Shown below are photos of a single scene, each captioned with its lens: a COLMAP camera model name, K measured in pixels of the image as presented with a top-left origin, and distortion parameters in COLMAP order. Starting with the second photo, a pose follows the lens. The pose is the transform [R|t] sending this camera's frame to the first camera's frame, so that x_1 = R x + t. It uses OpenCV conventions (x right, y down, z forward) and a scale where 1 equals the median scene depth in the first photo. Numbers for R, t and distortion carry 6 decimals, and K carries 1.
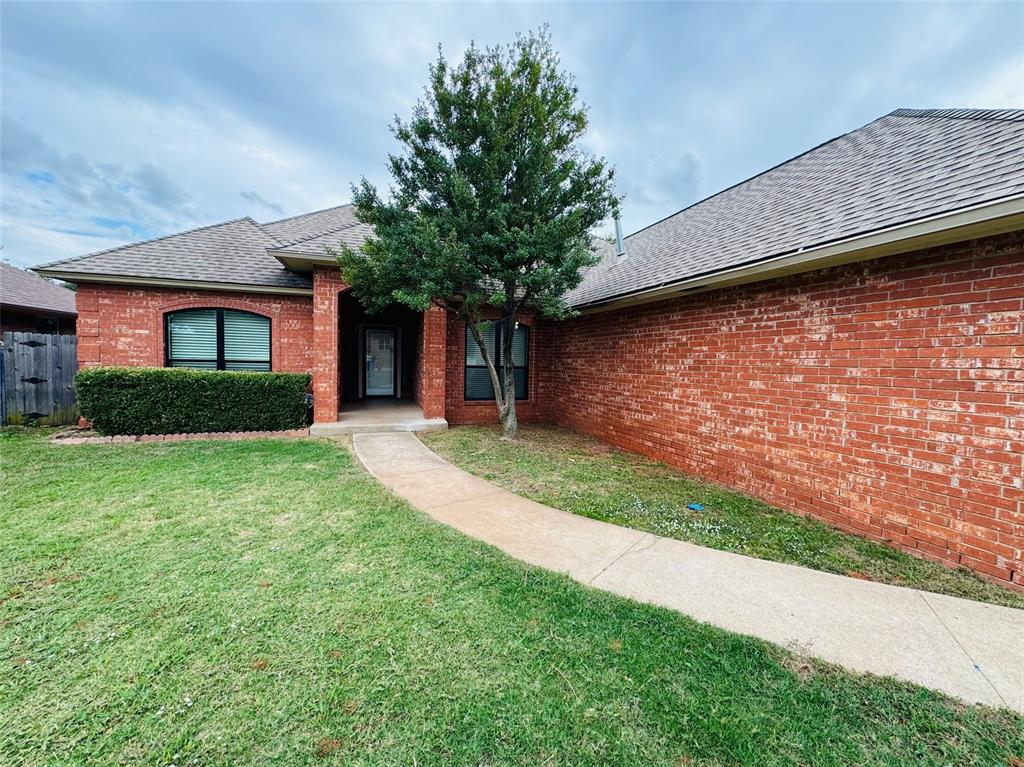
lens RADIAL K [[418.4, 0, 512.0], [0, 418.4, 383.5], [0, 0, 1]] dist [-0.000646, -0.000082]
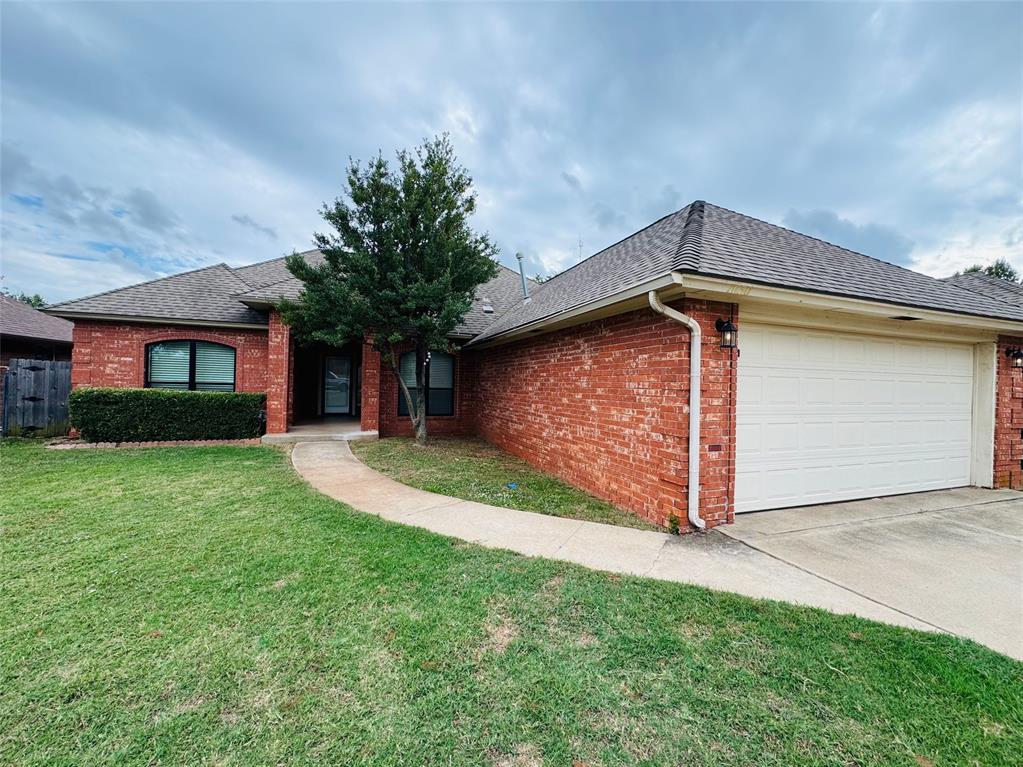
lens RADIAL K [[407.1, 0, 511.5], [0, 407.1, 383.5], [0, 0, 1]] dist [-0.000632, -0.000188]
pose [[0.999683, 0.001943, 0.025121, 0.238137], [-0.000568, 0.998506, -0.054634, 0.013554], [-0.025190, 0.054603, 0.998190, -0.240063]]
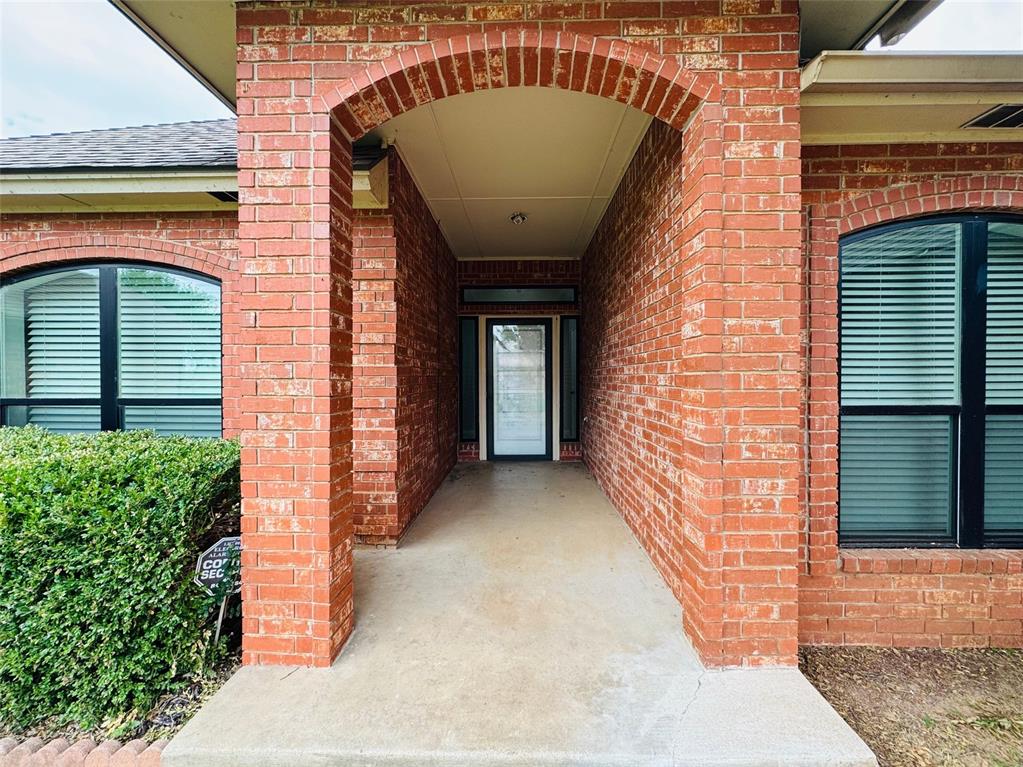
lens RADIAL K [[407.1, 0, 511.5], [0, 407.1, 383.5], [0, 0, 1]] dist [-0.000632, -0.000188]
pose [[0.942097, -0.019716, -0.334759, -0.274304], [0.006241, 0.999128, -0.041281, -0.061739], [0.335281, 0.036802, 0.941399, 0.916758]]
